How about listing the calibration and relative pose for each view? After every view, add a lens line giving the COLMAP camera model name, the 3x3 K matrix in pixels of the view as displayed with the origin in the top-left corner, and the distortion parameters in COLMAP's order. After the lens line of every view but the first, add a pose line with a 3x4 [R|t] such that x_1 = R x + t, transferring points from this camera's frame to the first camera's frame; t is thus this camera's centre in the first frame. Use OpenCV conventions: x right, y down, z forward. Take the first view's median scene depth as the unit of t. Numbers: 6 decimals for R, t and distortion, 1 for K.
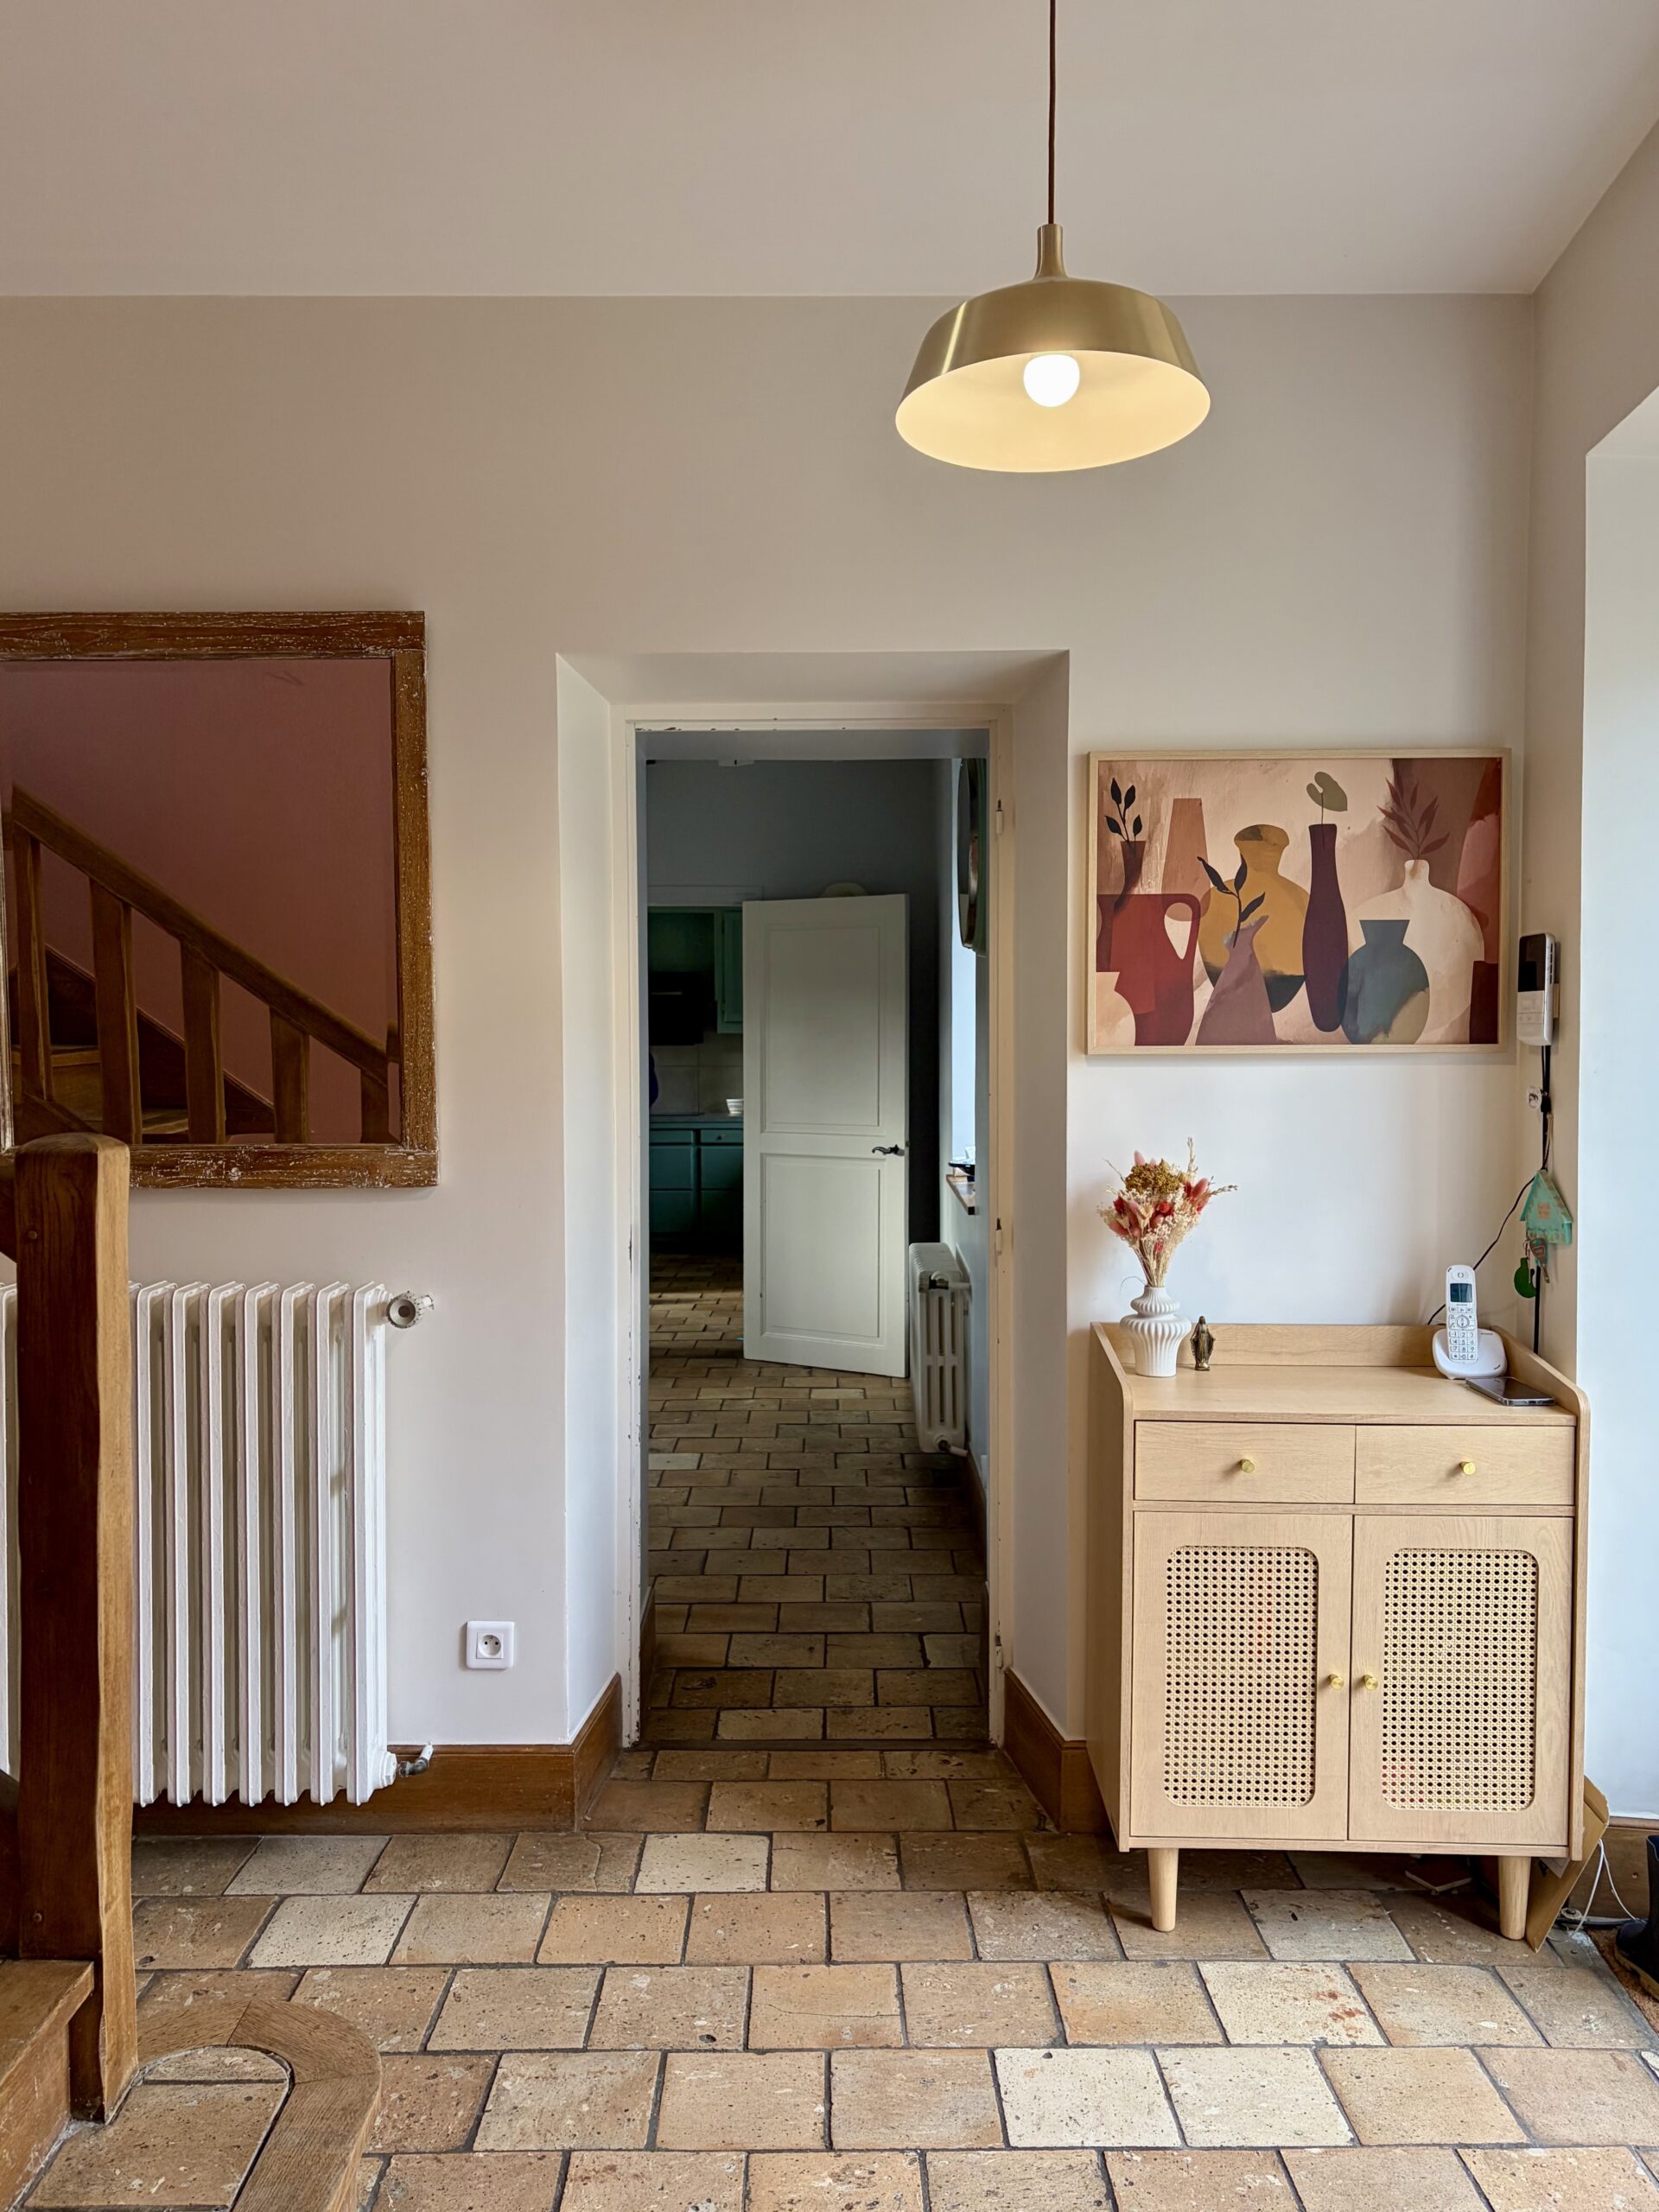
lens RADIAL K [[1734.7, 0, 829.5], [0, 1734.7, 1106.0], [0, 0, 1]] dist [0.074658, -0.127145]
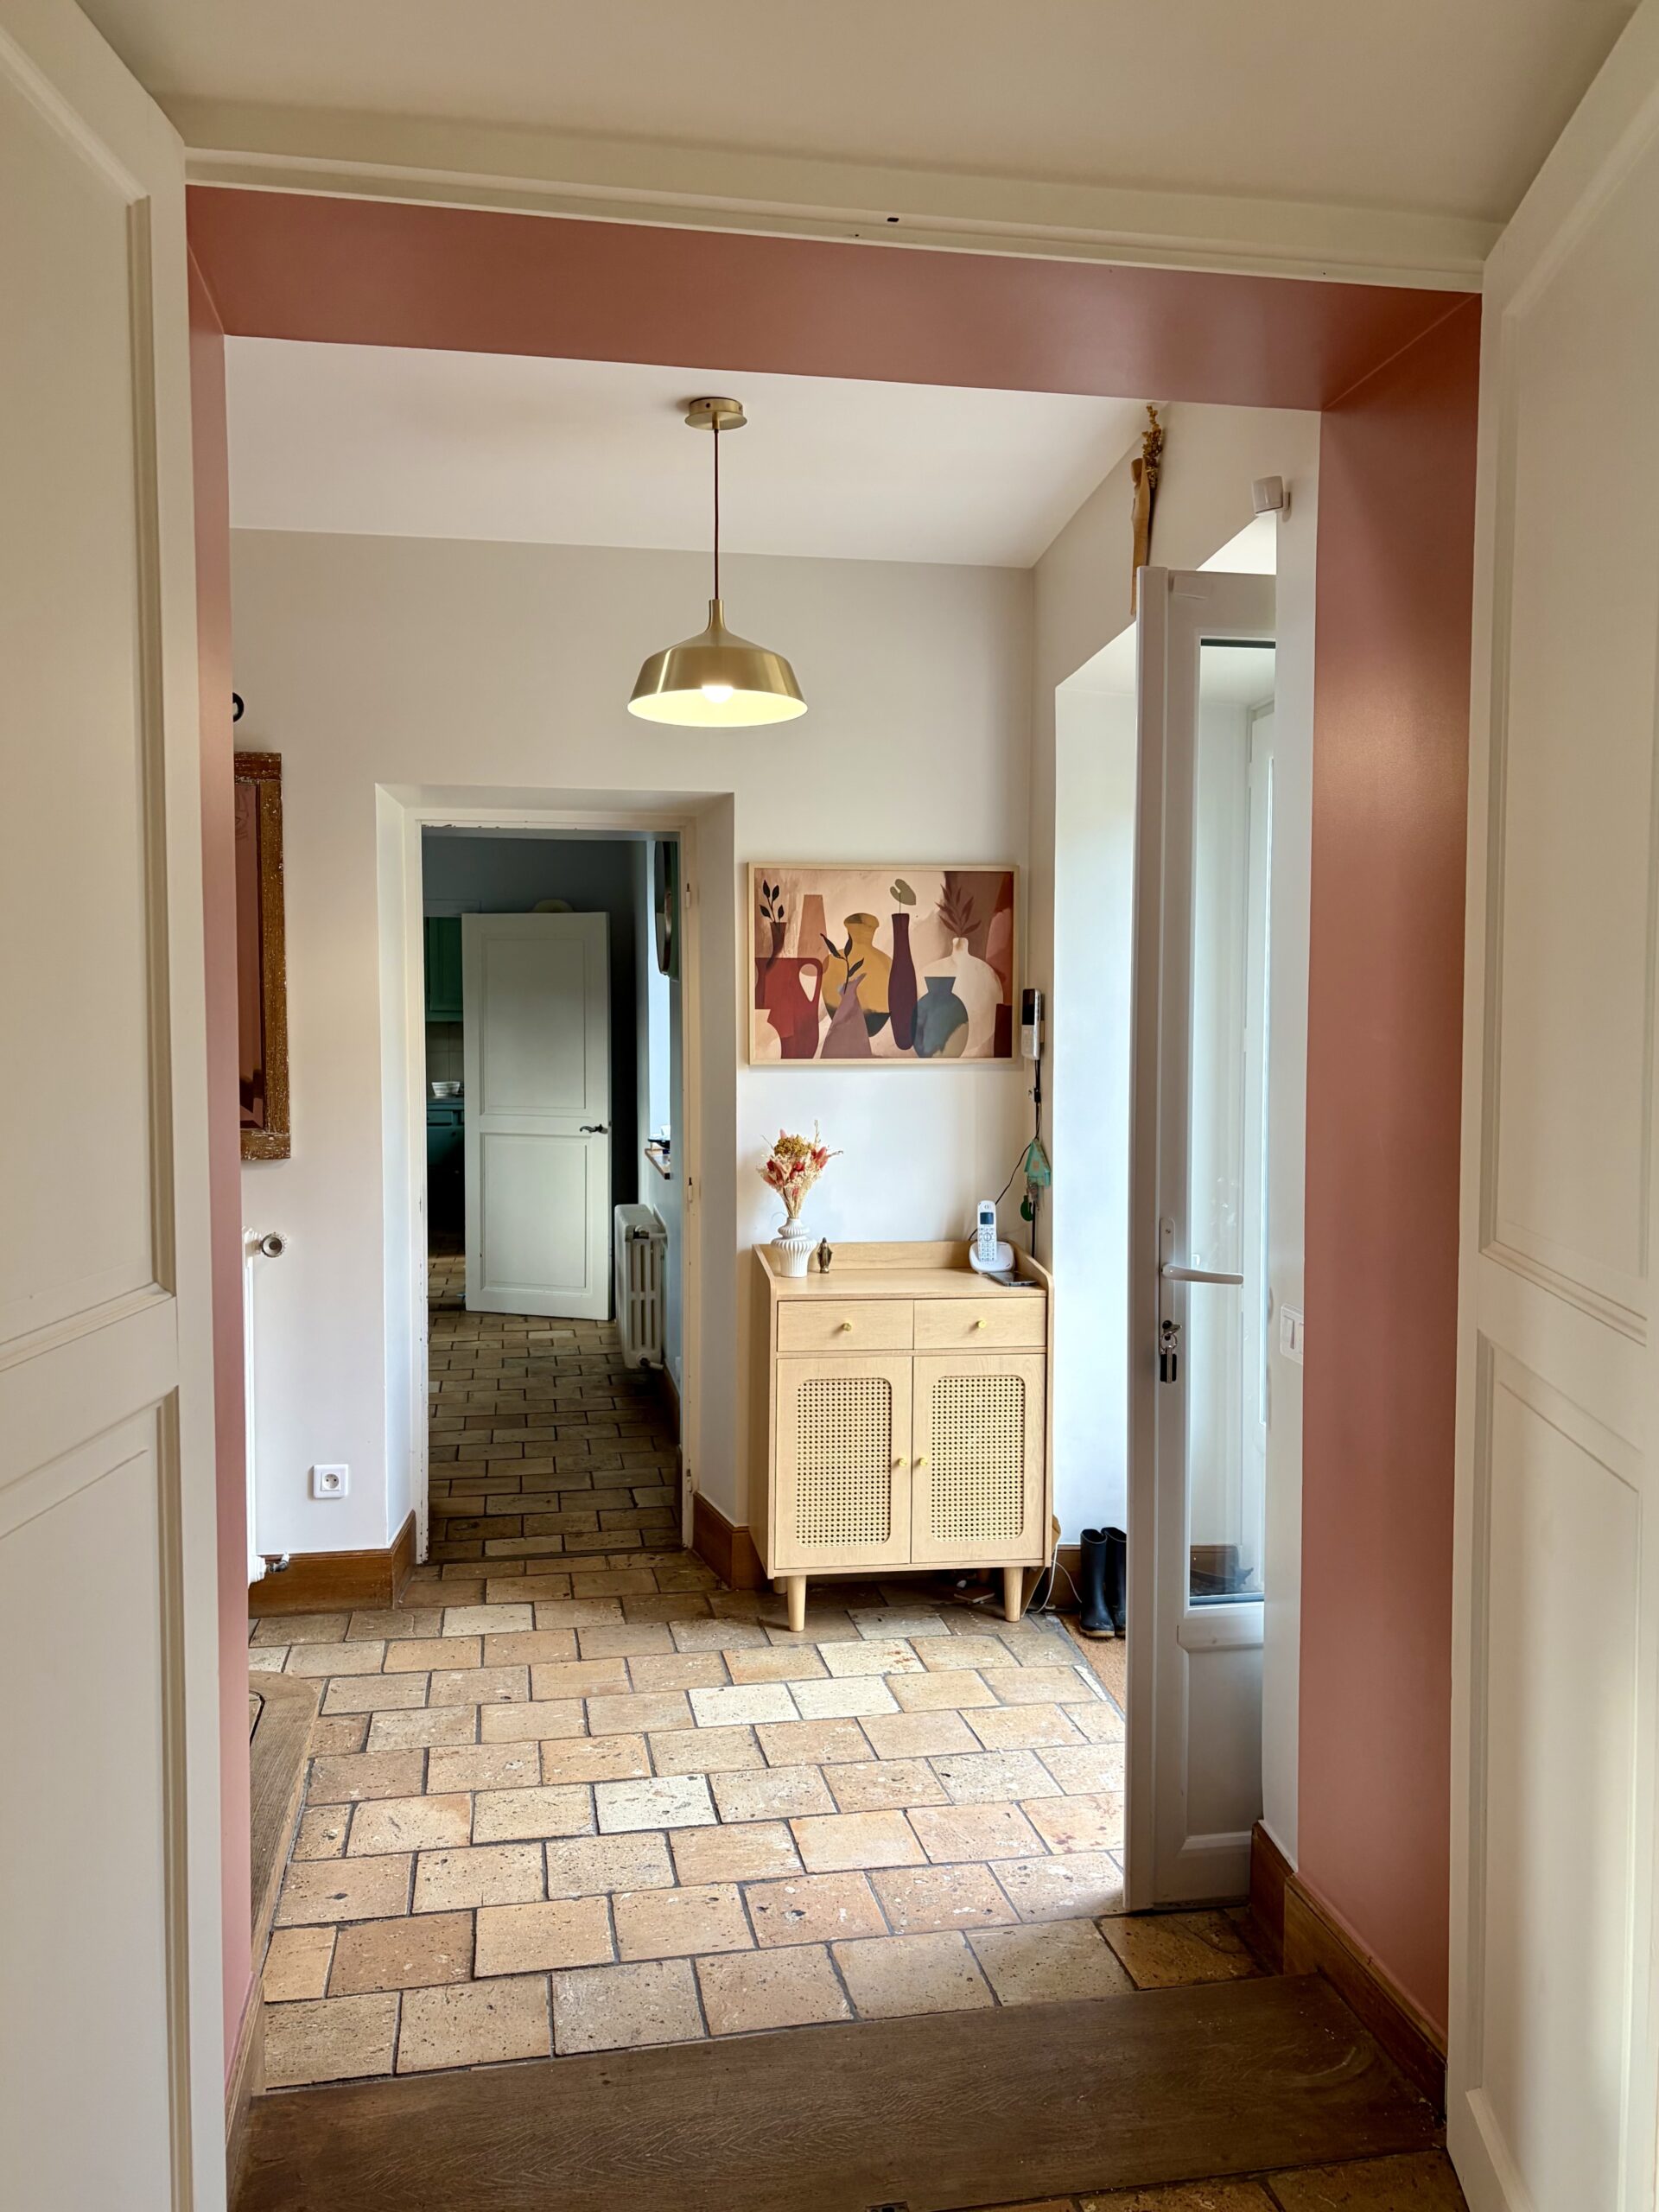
lens RADIAL K [[1670.6, 0, 829.5], [0, 1670.6, 1106.0], [0, 0, 1]] dist [0.196149, -0.554490]
pose [[0.983078, -0.006049, 0.183089, -0.047327], [0.003721, 0.999908, 0.013056, -0.012788], [-0.183152, -0.012154, 0.983010, -0.429546]]
